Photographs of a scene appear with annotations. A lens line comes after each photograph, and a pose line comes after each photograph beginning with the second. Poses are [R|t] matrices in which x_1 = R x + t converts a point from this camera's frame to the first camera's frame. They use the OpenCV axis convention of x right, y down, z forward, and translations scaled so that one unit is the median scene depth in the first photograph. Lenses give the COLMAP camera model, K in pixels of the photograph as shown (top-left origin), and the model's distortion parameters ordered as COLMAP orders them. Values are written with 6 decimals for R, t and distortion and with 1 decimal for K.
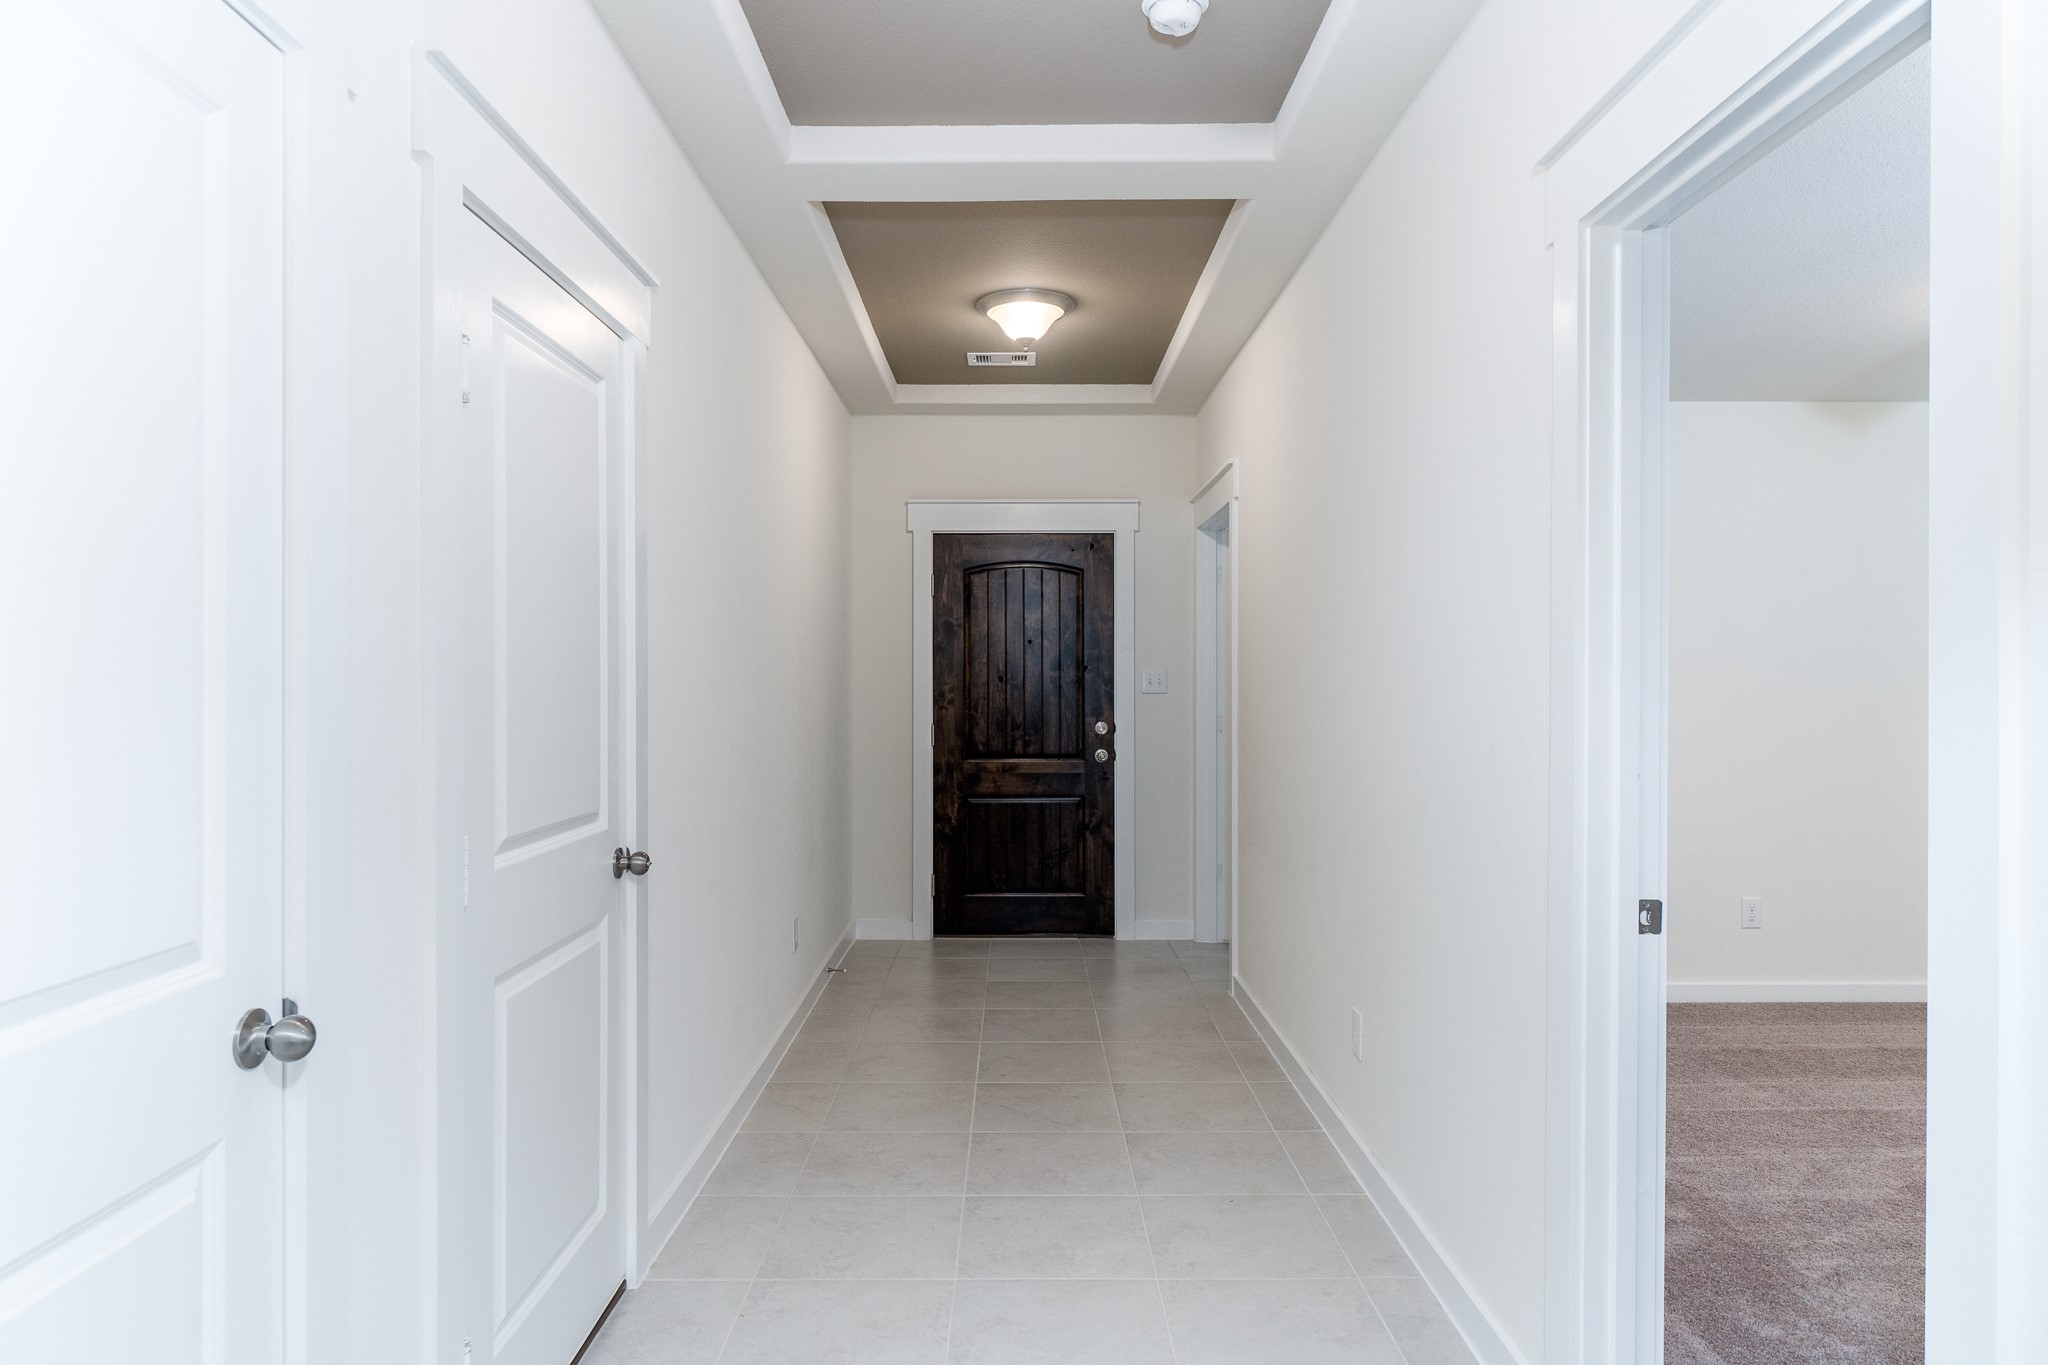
lens RADIAL K [[1227.5, 0, 1027.5], [0, 1227.5, 682.9], [0, 0, 1]] dist [0.004700, 0.000554]
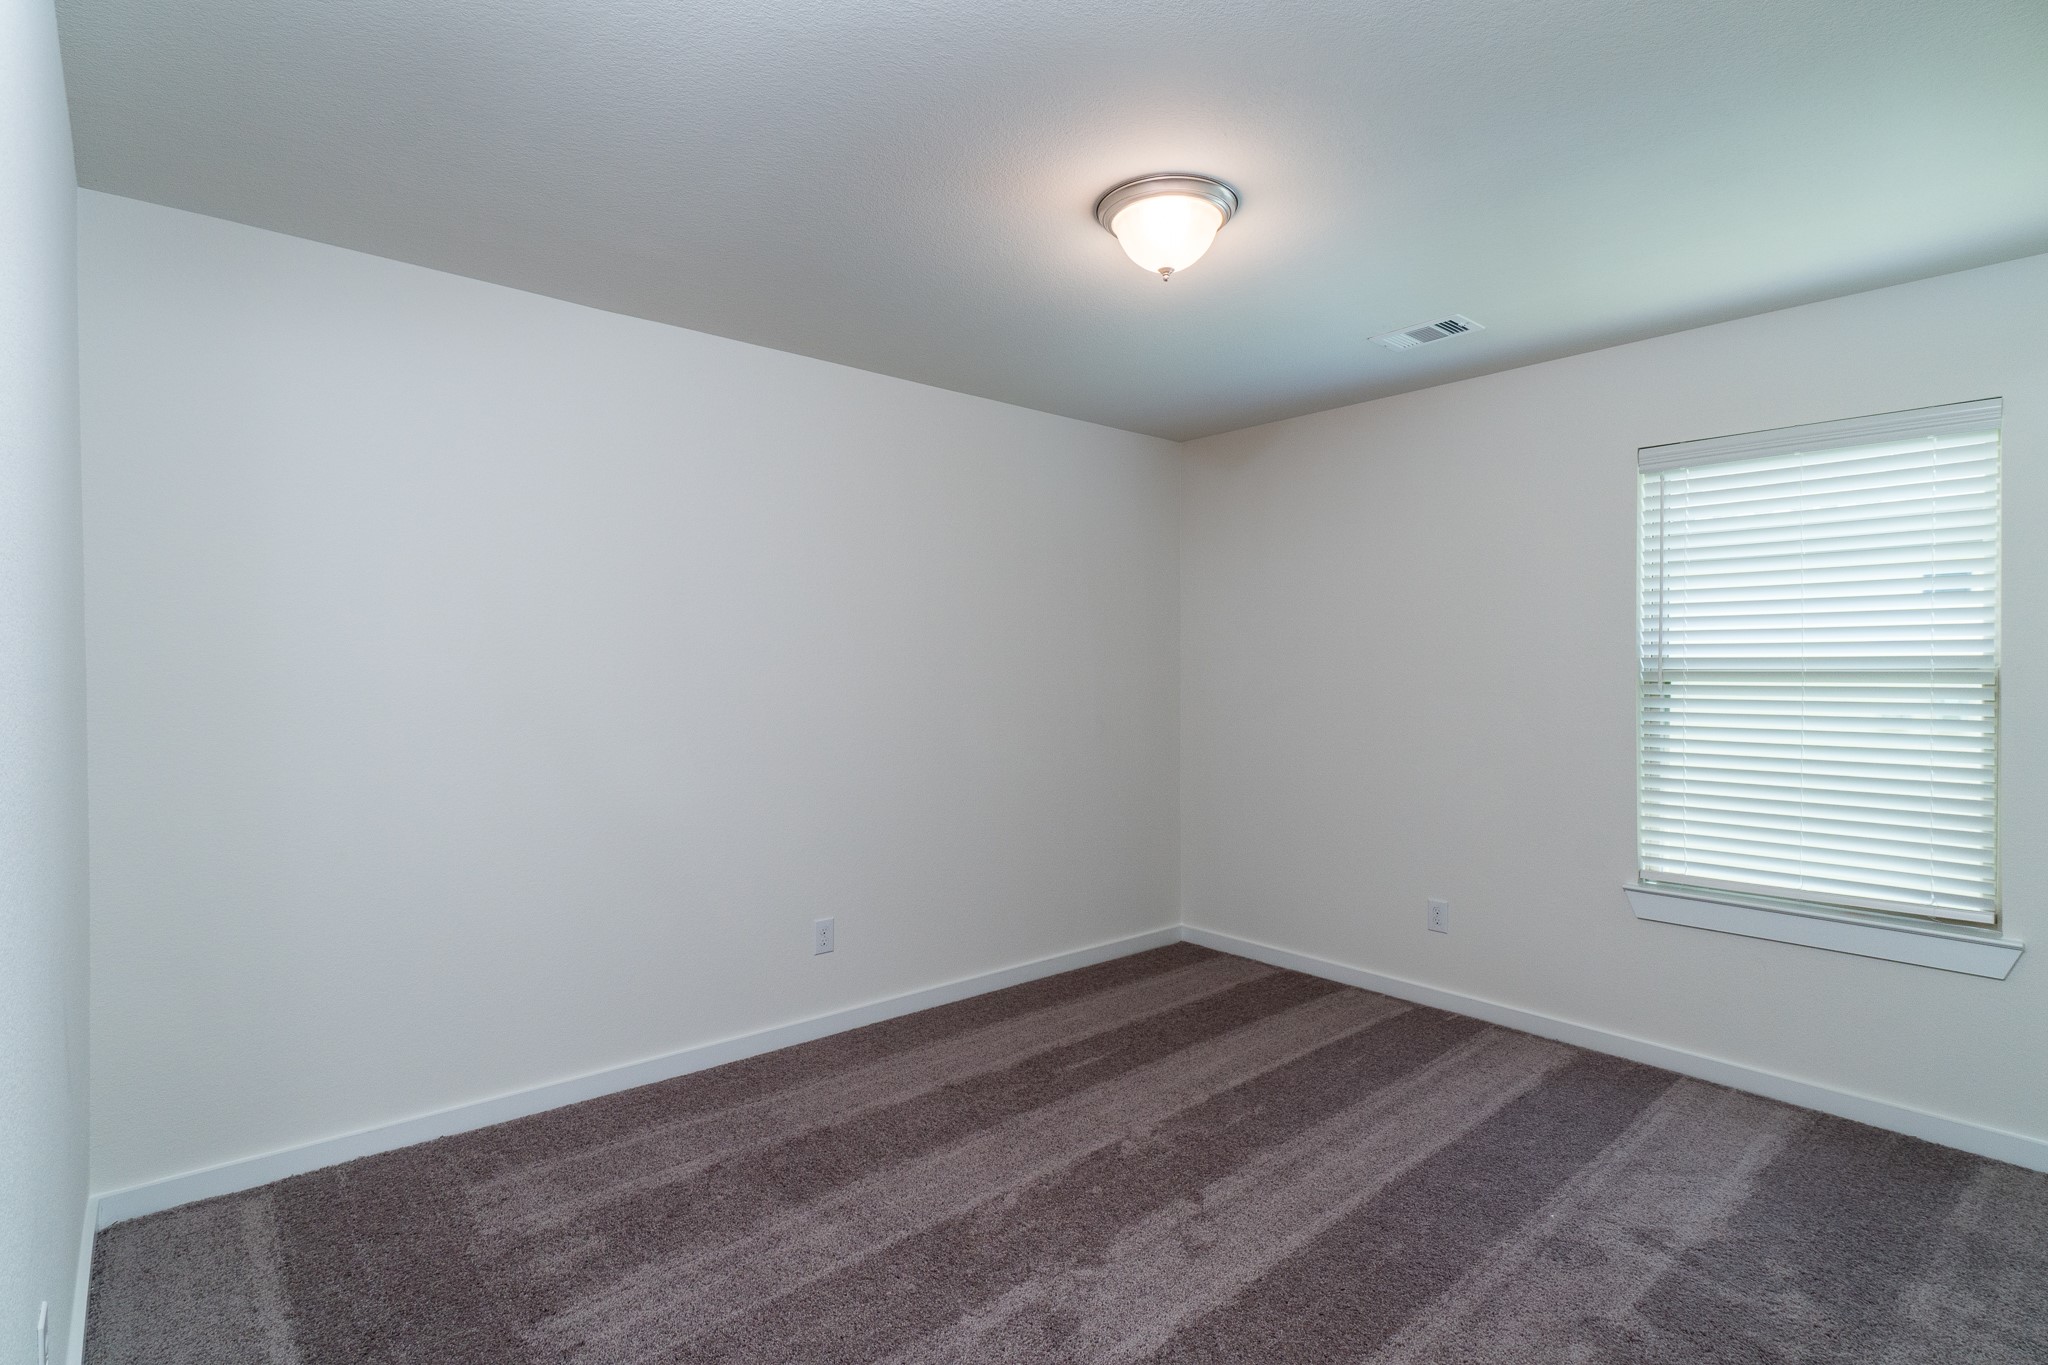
lens RADIAL K [[980.7, 0, 1025.8], [0, 980.7, 678.5], [0, 0, 1]] dist [0.000290, -0.000002]
pose [[0.753203, 0.003912, 0.657776, 0.269993], [-0.005161, 0.999987, -0.000037, 0.000787], [-0.657768, -0.003367, 0.753213, 0.433228]]
